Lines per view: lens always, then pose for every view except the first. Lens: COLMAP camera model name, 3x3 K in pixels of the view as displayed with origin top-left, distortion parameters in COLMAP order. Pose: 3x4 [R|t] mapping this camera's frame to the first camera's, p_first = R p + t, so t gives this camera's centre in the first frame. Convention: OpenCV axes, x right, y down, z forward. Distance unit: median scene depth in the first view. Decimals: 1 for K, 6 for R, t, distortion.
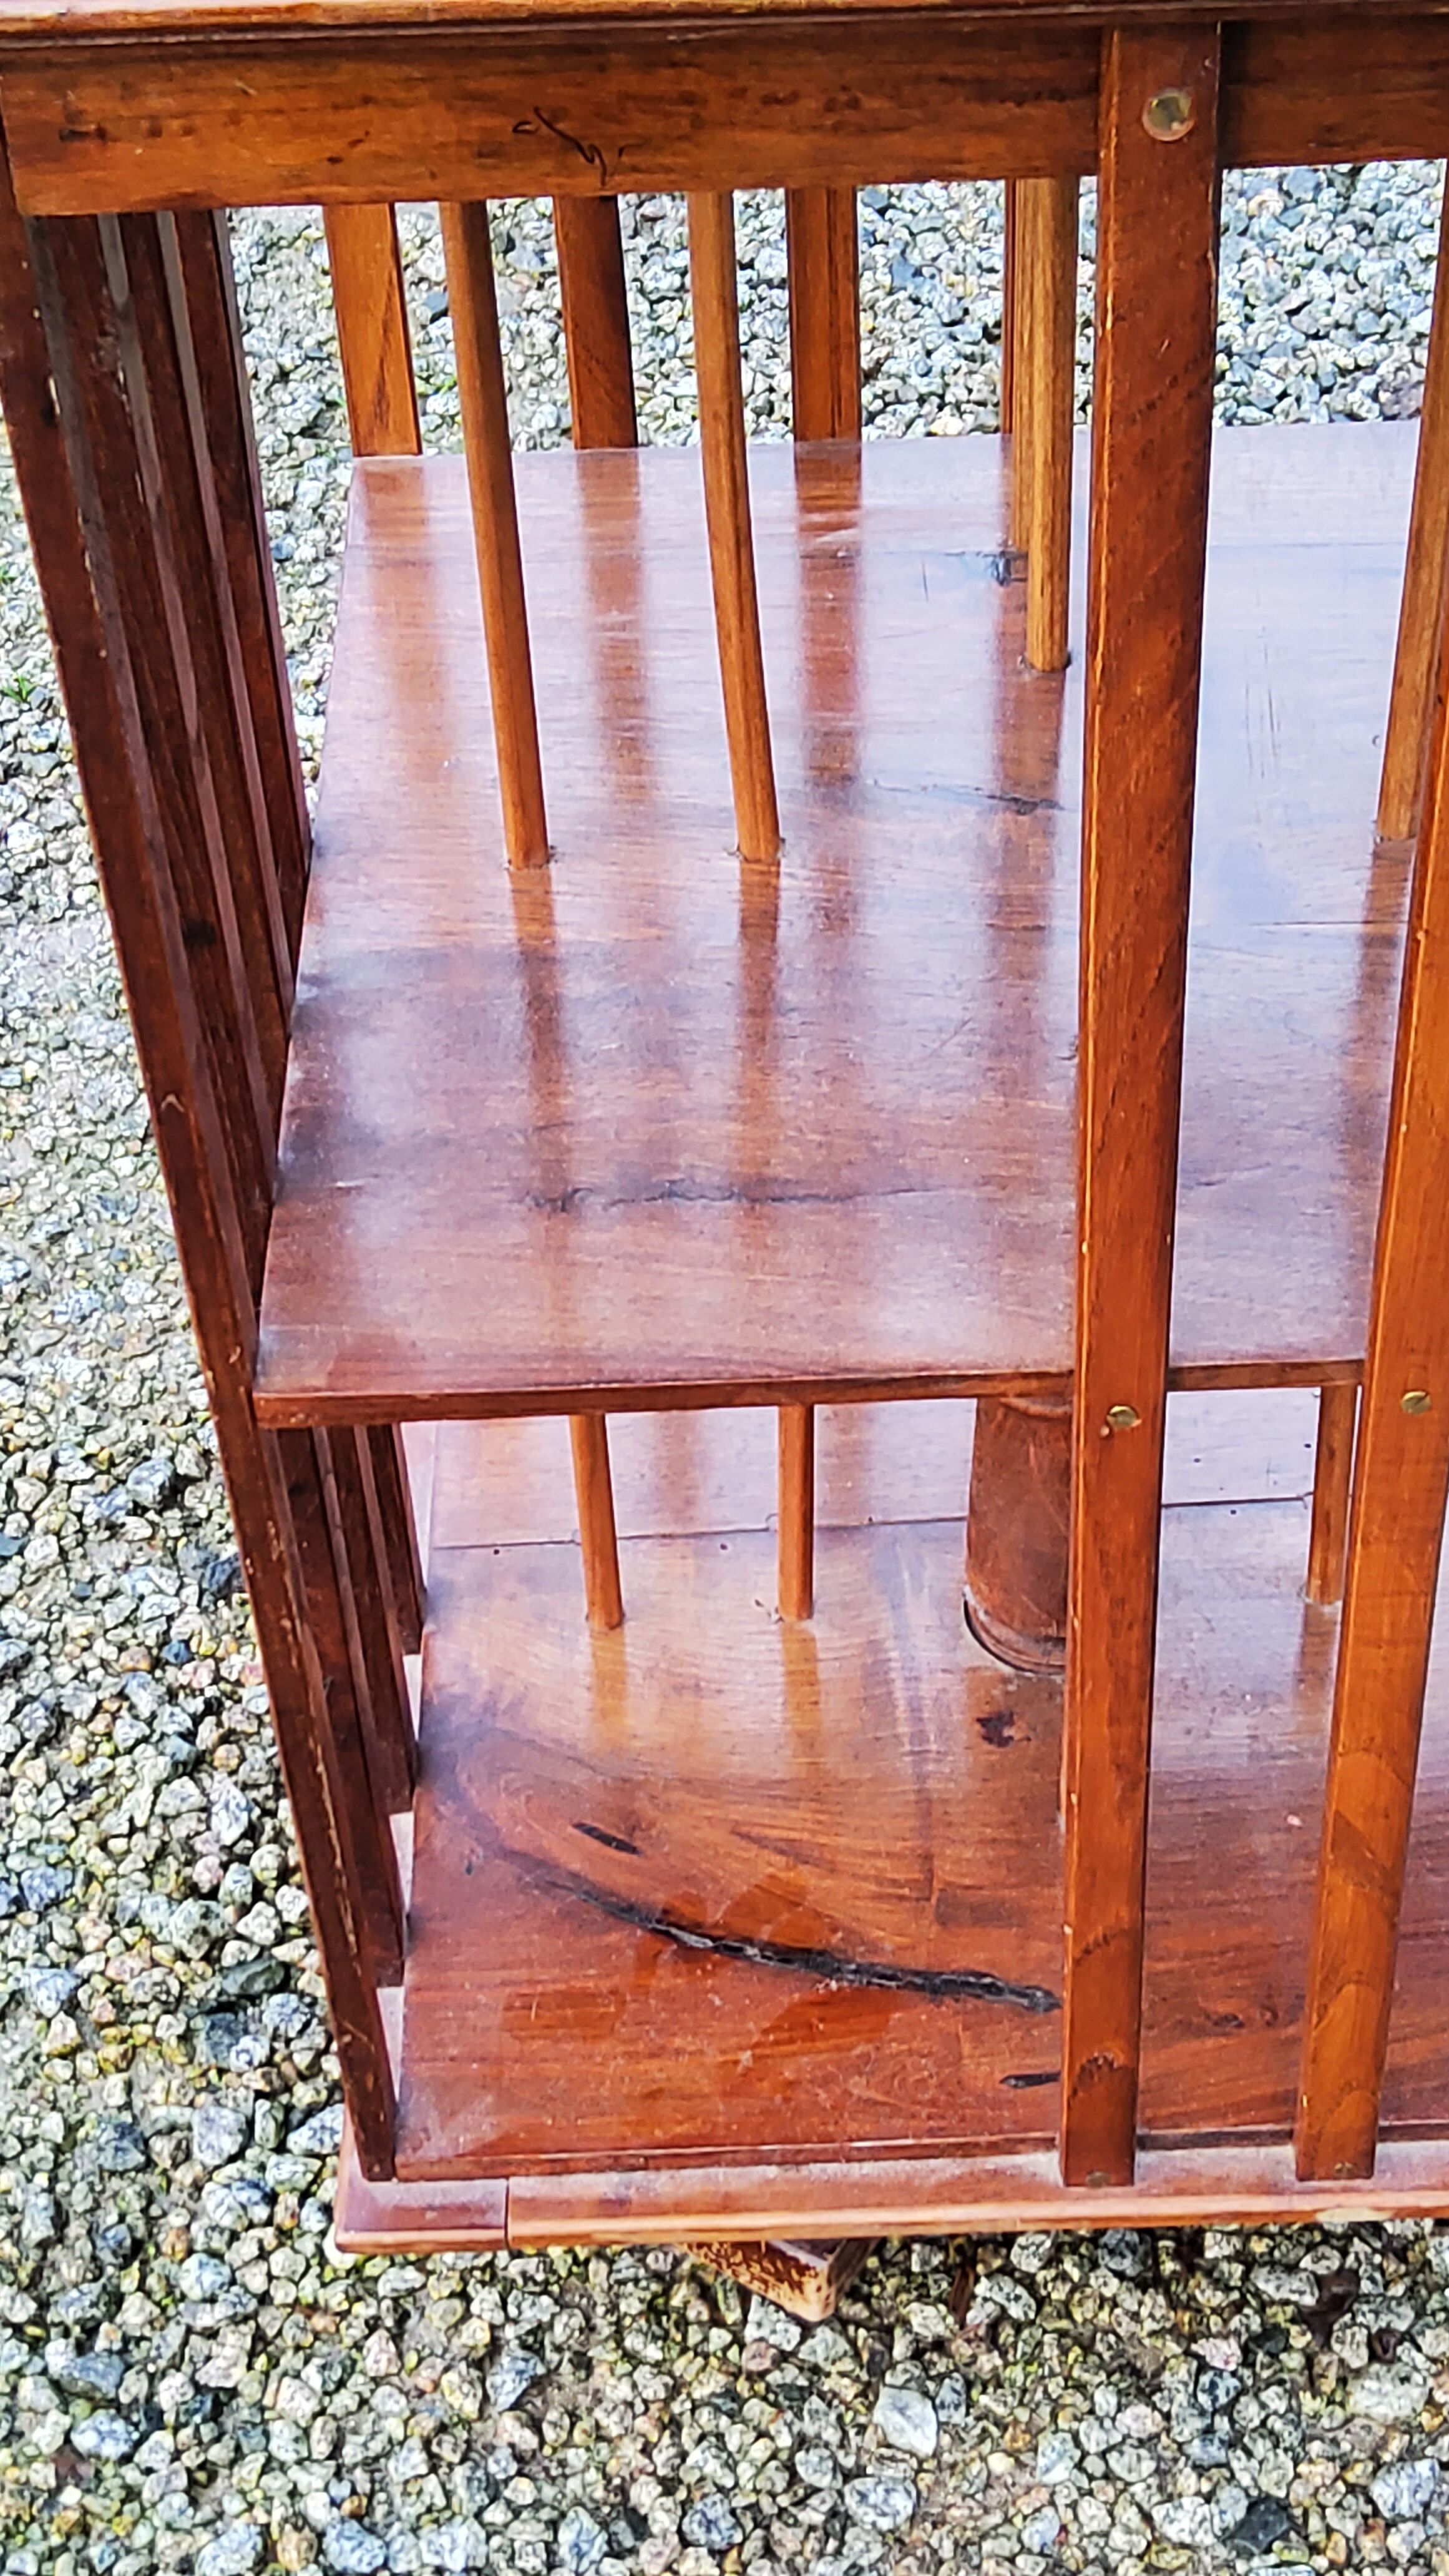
lens RADIAL K [[3875.1, 0, 732.8], [0, 3875.1, 1268.0], [0, 0, 1]] dist [0.101772, 0.000000]
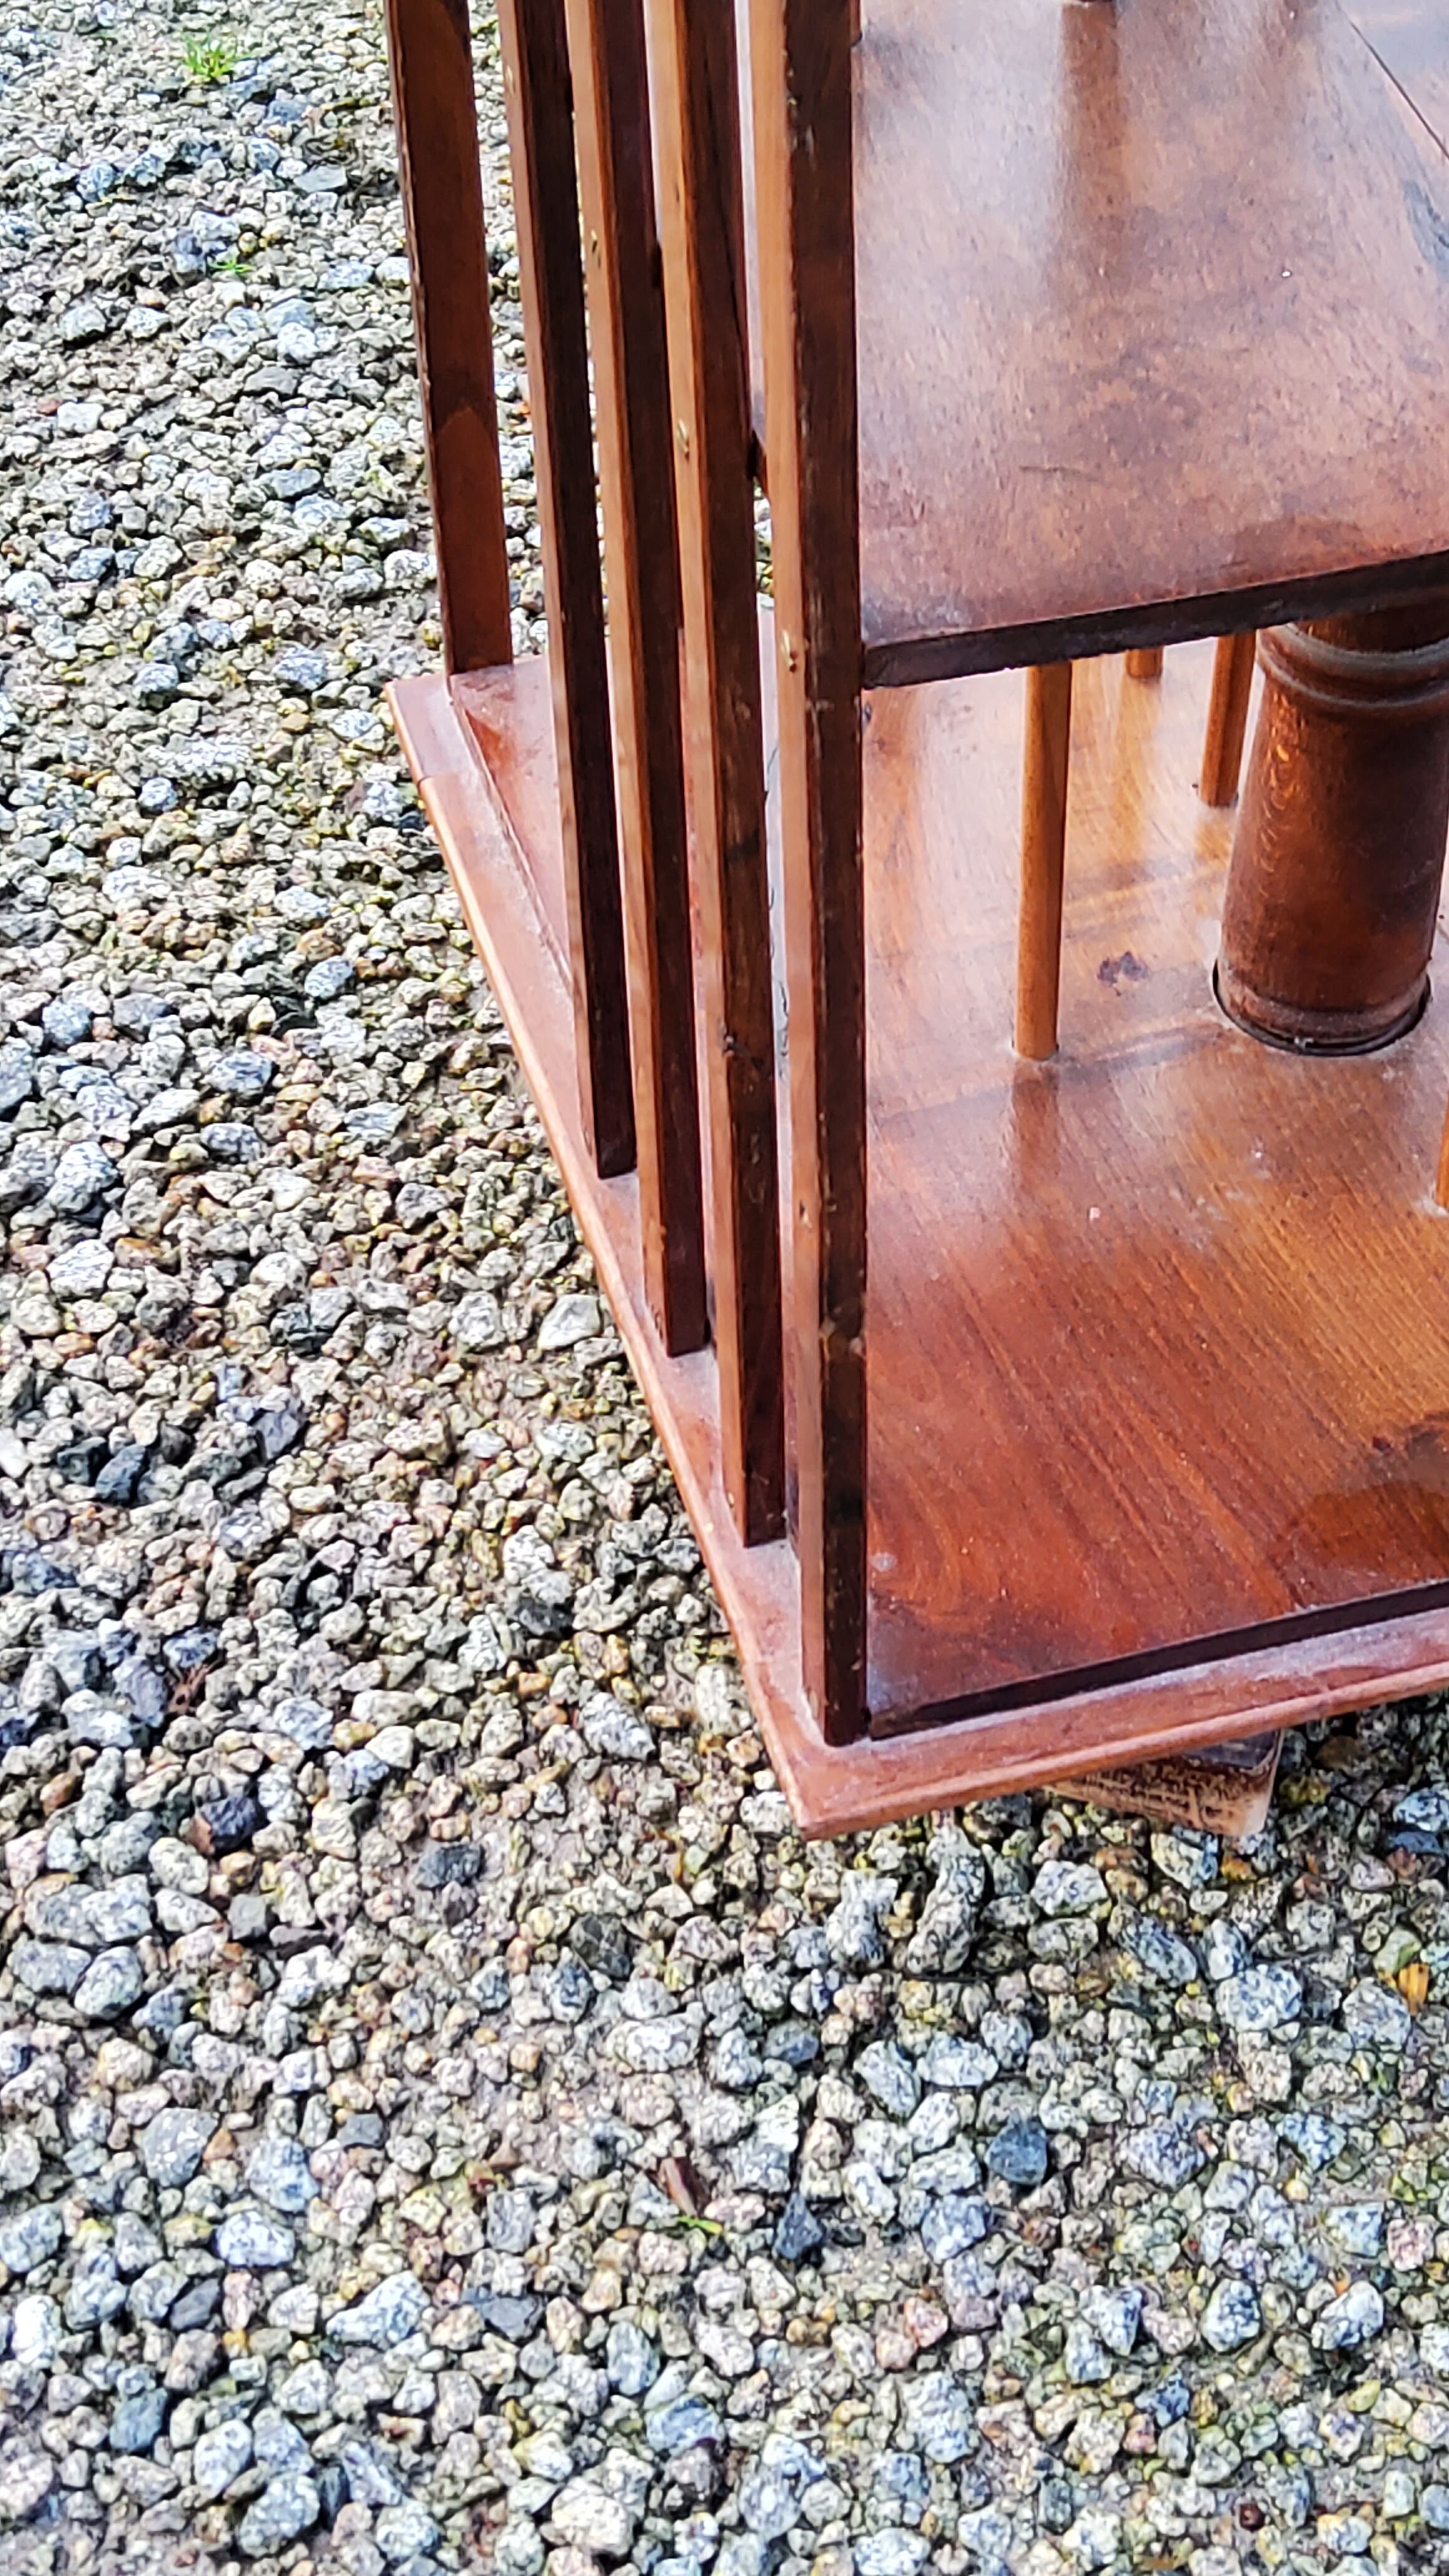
lens RADIAL K [[3875.1, 0, 700.0], [0, 3875.1, 1253.5], [0, 0, 1]] dist [0.101772, 0.000000]
pose [[0.270002, 0.731834, -0.625714, 0.663713], [-0.662793, 0.612646, 0.430547, -0.164912], [0.698430, 0.298471, 0.650470, 0.378756]]
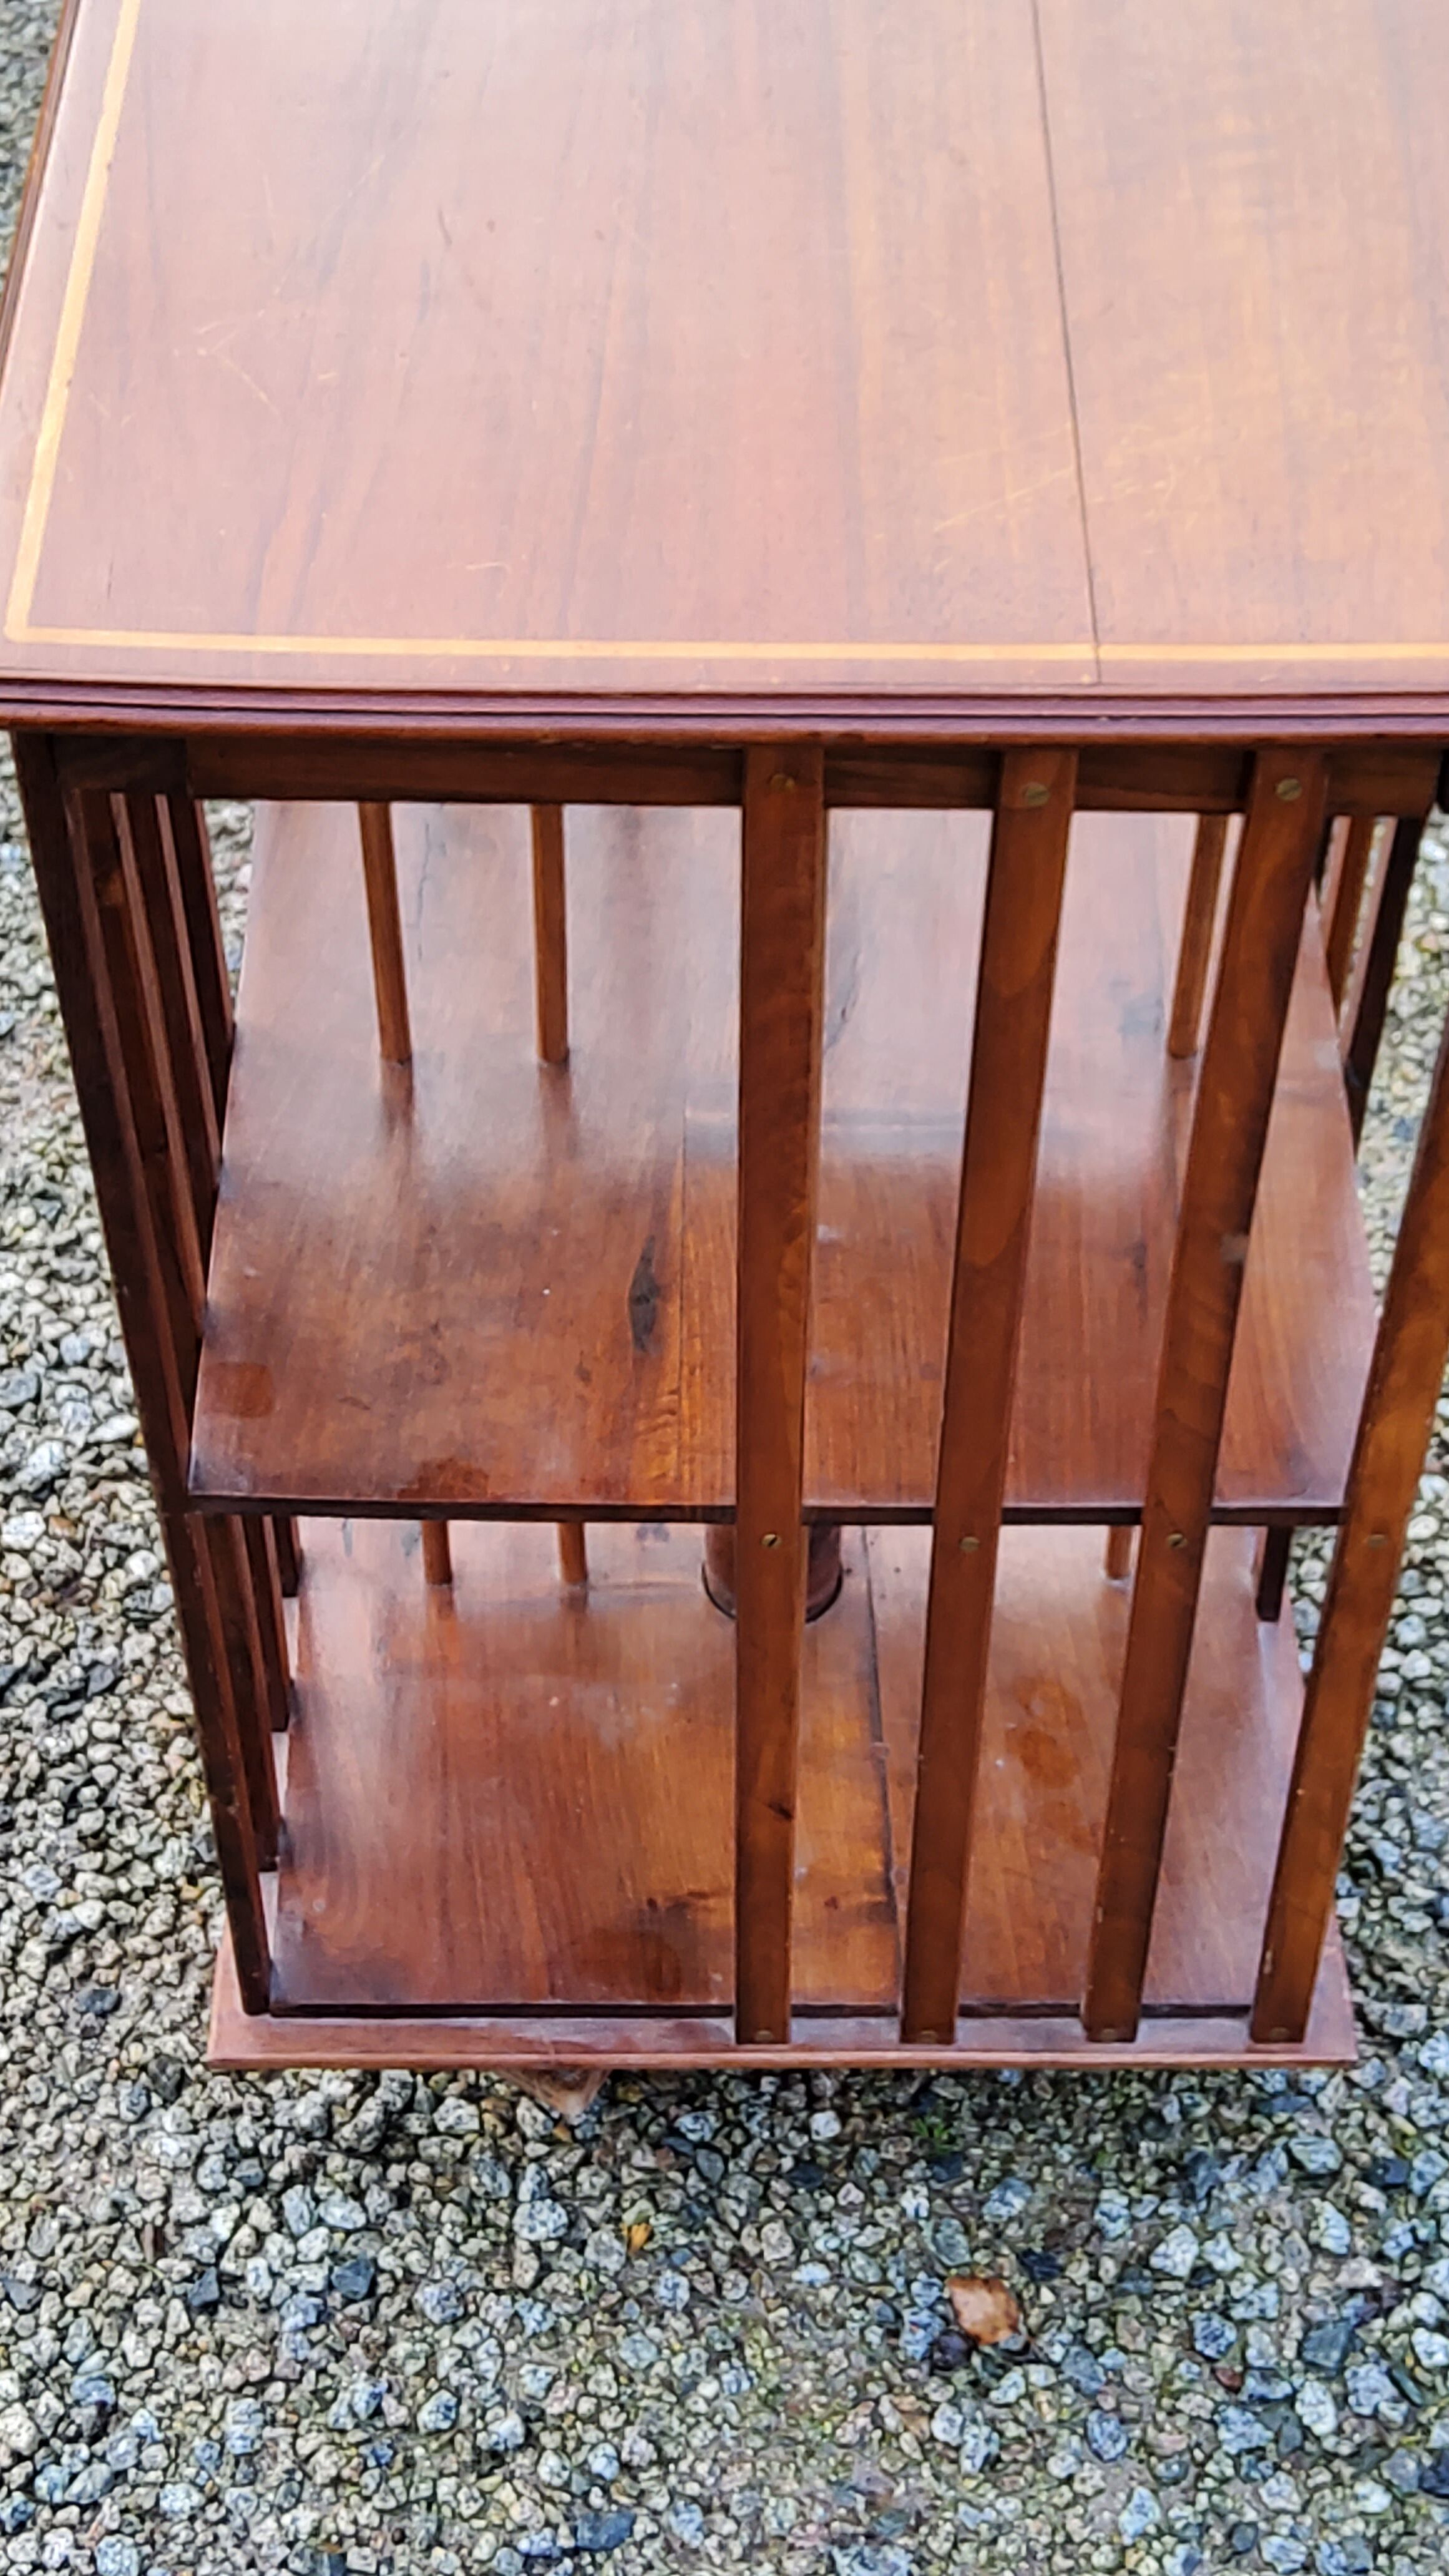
lens RADIAL K [[3875.1, 0, 727.6], [0, 3875.1, 1274.6], [0, 0, 1]] dist [0.101772, 0.000000]
pose [[-0.000176, 0.785010, -0.619483, 0.852584], [-0.702421, 0.440828, 0.558816, -0.708382], [0.711762, 0.435236, 0.551330, 0.240080]]
